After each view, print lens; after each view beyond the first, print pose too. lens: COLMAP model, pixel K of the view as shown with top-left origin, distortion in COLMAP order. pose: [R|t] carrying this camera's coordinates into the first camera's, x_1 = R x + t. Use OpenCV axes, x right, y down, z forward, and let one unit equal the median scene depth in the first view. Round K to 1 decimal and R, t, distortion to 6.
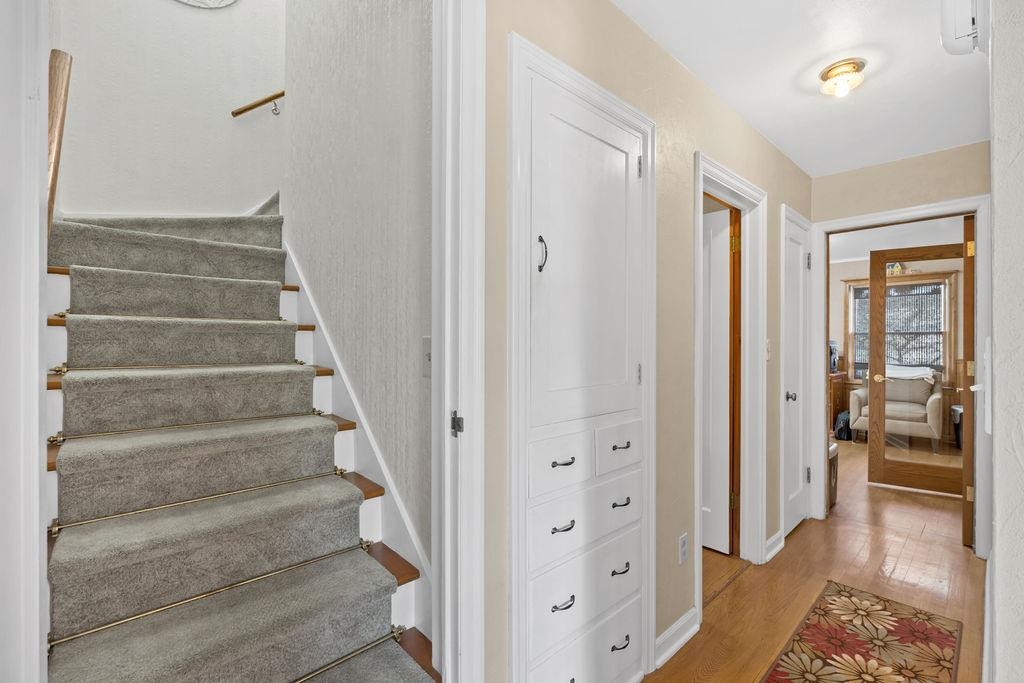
lens RADIAL K [[451.2, 0, 512.1], [0, 451.2, 333.8], [0, 0, 1]] dist [-0.000603, 0.000224]
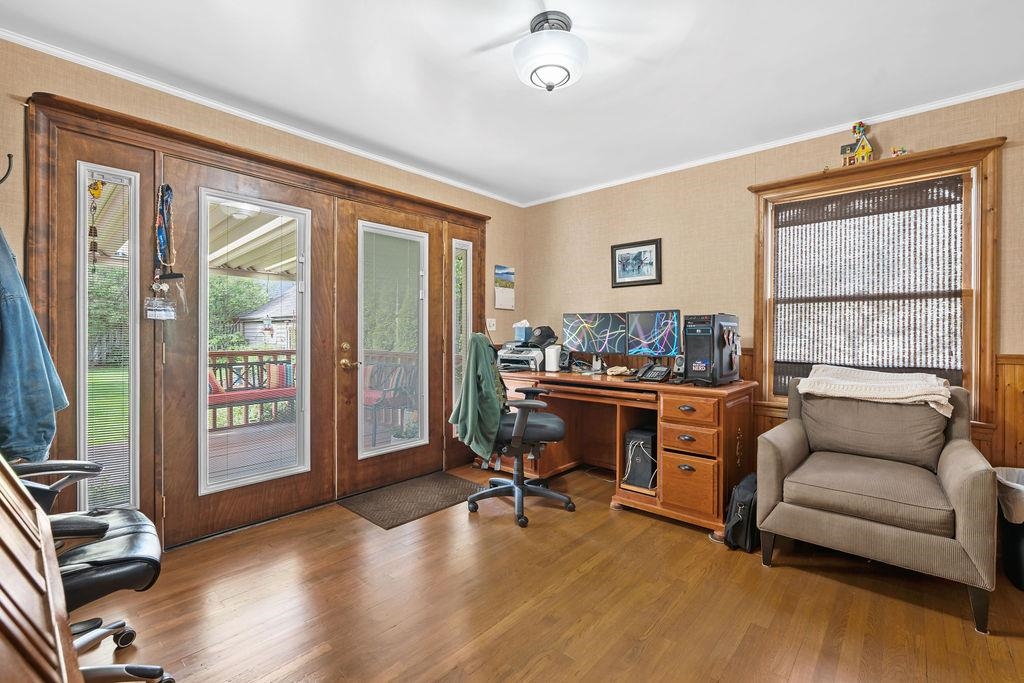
lens RADIAL K [[451.2, 0, 512.1], [0, 451.2, 333.8], [0, 0, 1]] dist [-0.000603, 0.000224]
pose [[0.995663, -0.002318, 0.093003, 0.490686], [0.000921, 0.999886, 0.015060, 0.029817], [-0.093028, -0.014909, 0.995552, 0.616532]]
